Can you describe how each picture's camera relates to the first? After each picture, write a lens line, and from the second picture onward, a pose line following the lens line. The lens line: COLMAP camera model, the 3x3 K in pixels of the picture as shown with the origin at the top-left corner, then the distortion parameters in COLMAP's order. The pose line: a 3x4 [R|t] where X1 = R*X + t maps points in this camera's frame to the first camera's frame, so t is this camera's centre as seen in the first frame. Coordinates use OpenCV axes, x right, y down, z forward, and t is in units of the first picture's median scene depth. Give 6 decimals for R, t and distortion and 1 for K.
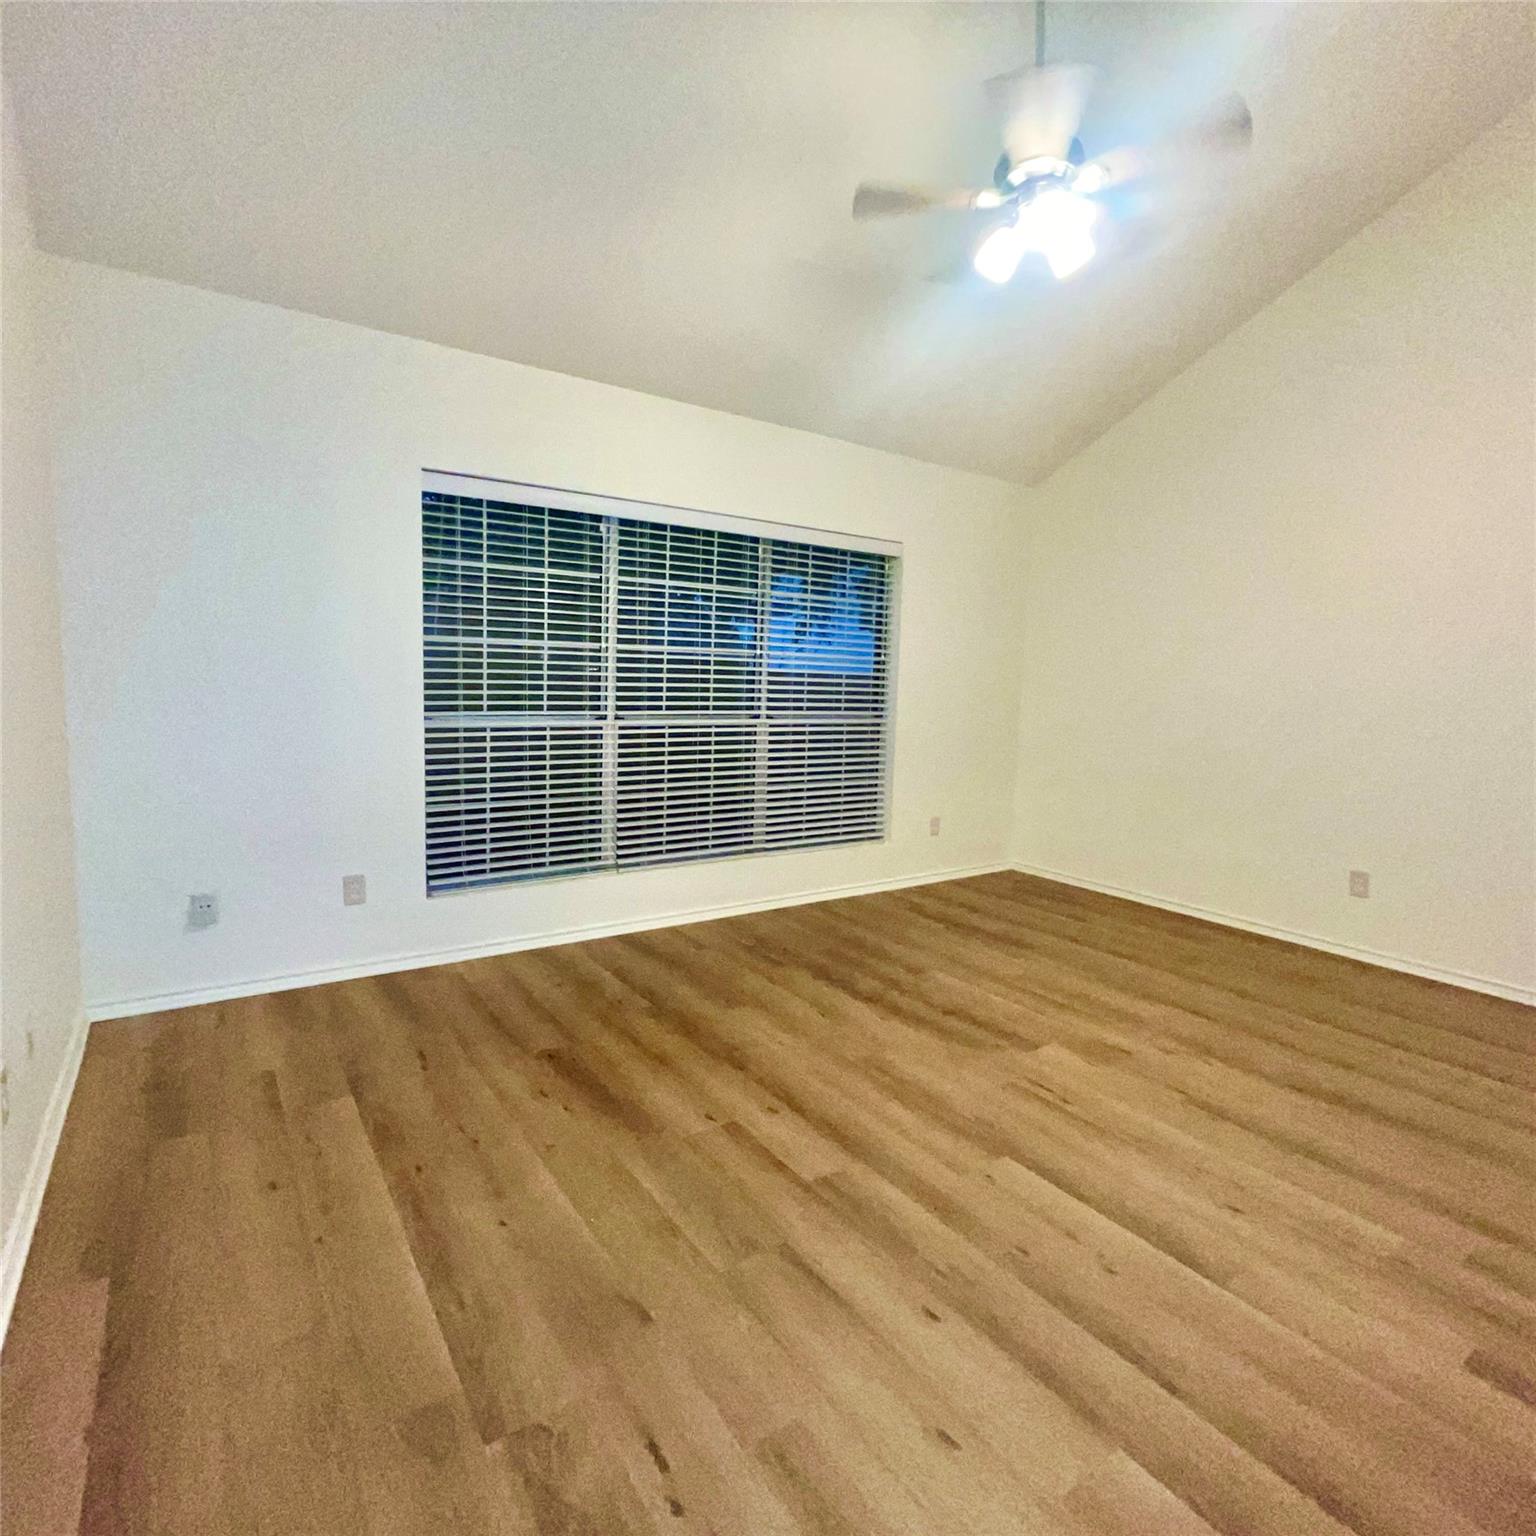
lens RADIAL K [[829.2, 0, 768.7], [0, 829.2, 769.8], [0, 0, 1]] dist [-0.001006, -0.000705]
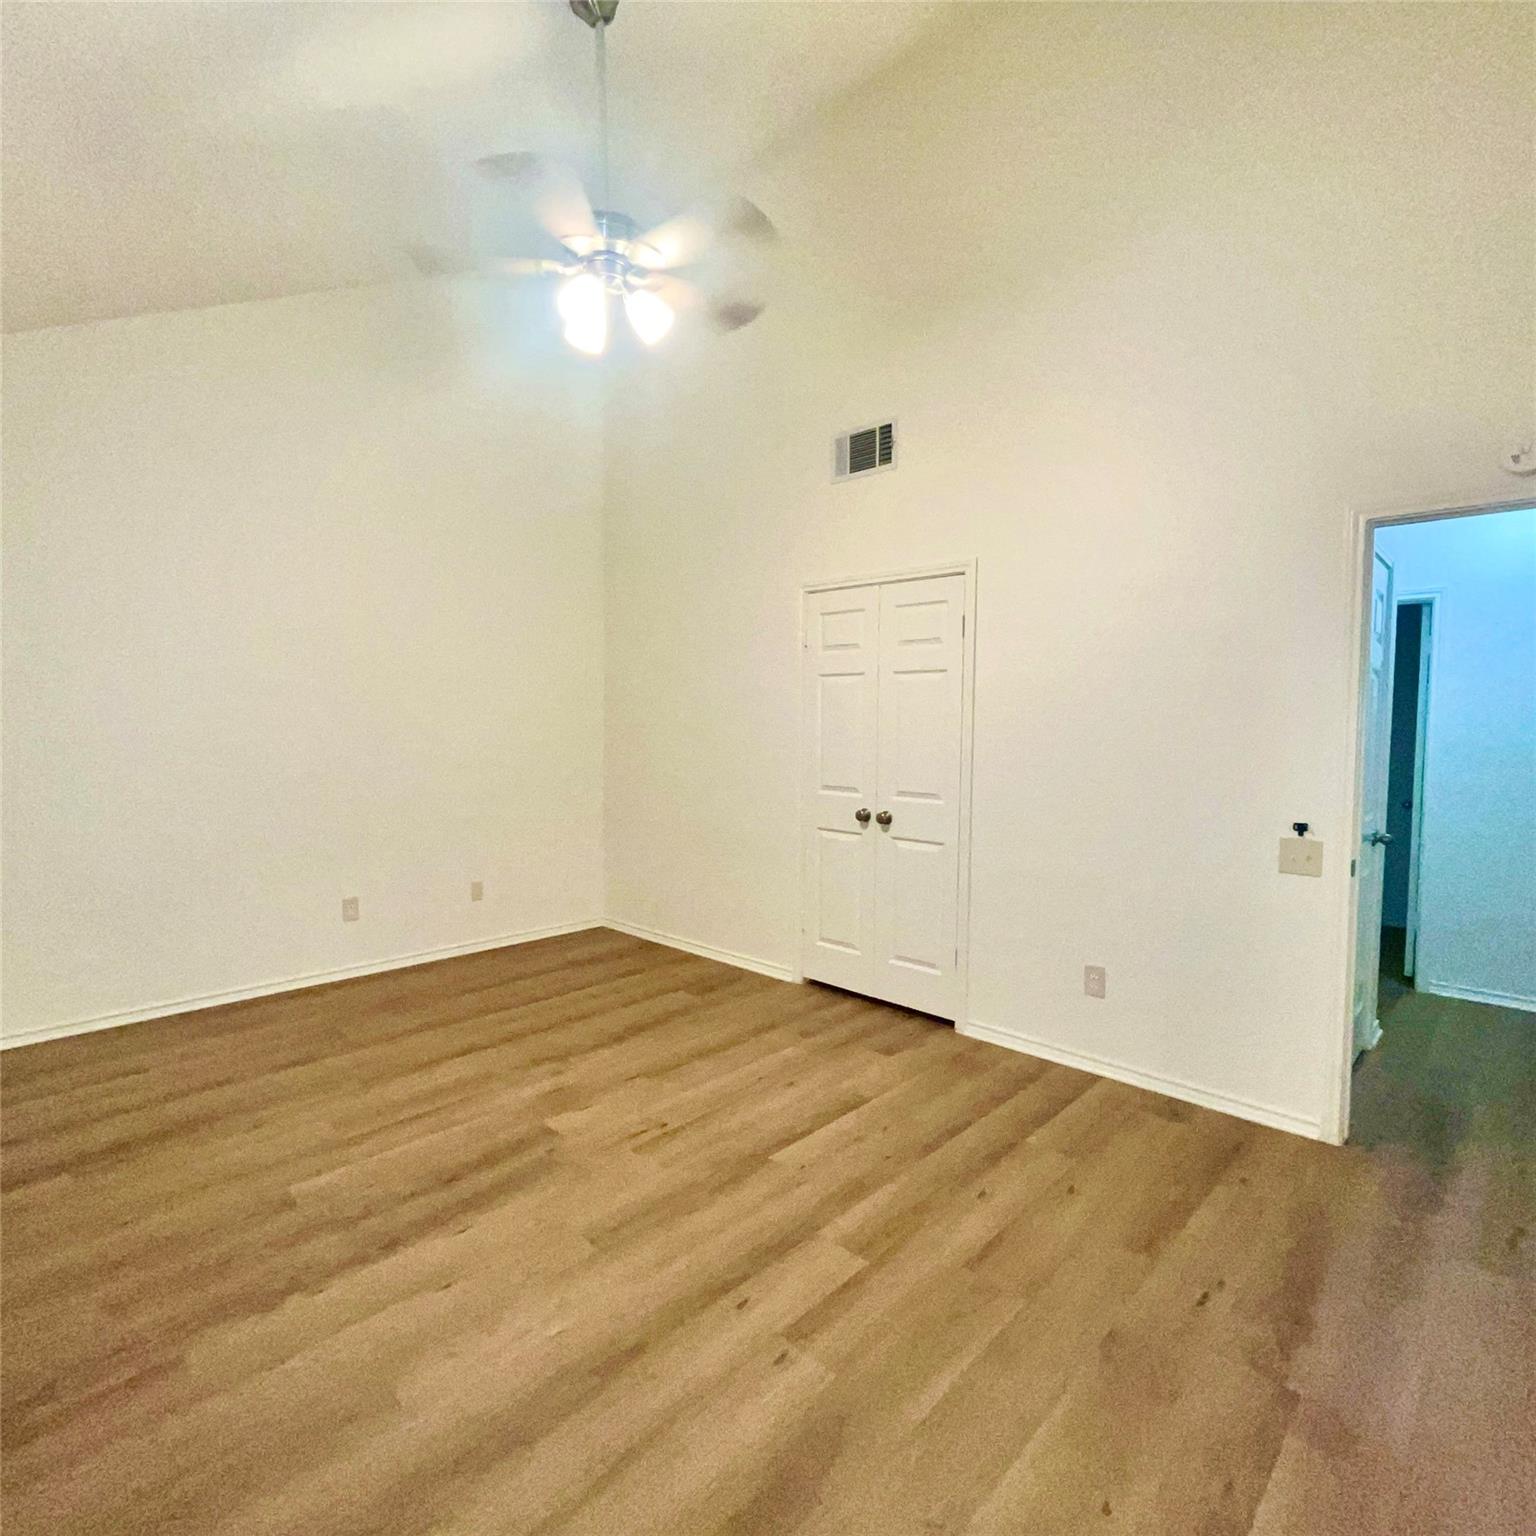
lens RADIAL K [[829.2, 0, 756.9], [0, 829.2, 762.5], [0, 0, 1]] dist [-0.001006, -0.000705]
pose [[-0.197020, -0.085684, 0.976648, -0.552635], [0.098444, 0.989410, 0.106663, -0.145184], [-0.975445, 0.117160, -0.186498, 0.803938]]
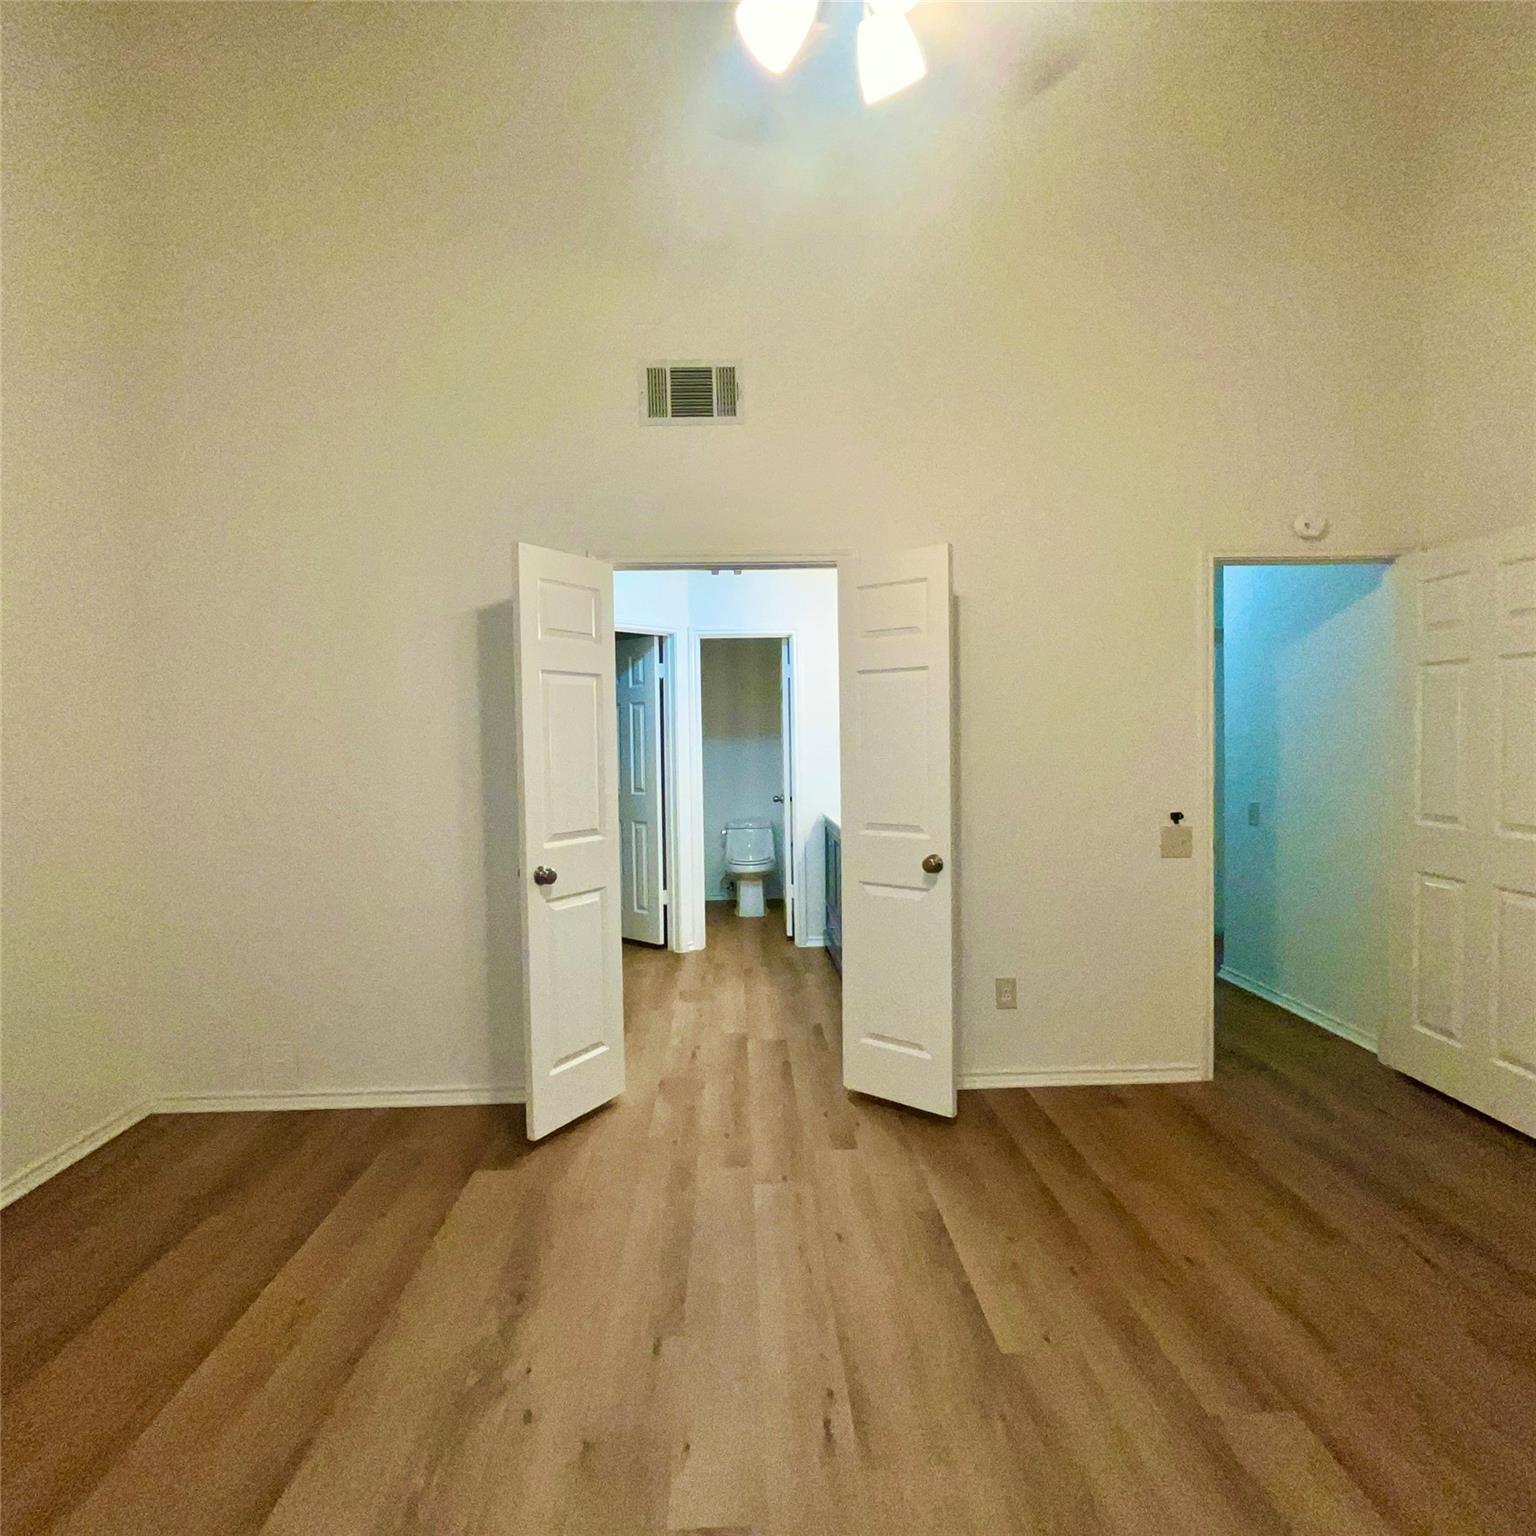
lens RADIAL K [[829.2, 0, 764.5], [0, 829.2, 764.6], [0, 0, 1]] dist [-0.001006, -0.000705]
pose [[-0.837740, -0.036677, 0.544836, 0.040642], [0.053944, 0.987303, 0.149408, -0.168087], [-0.543398, 0.154556, -0.825125, 1.179450]]
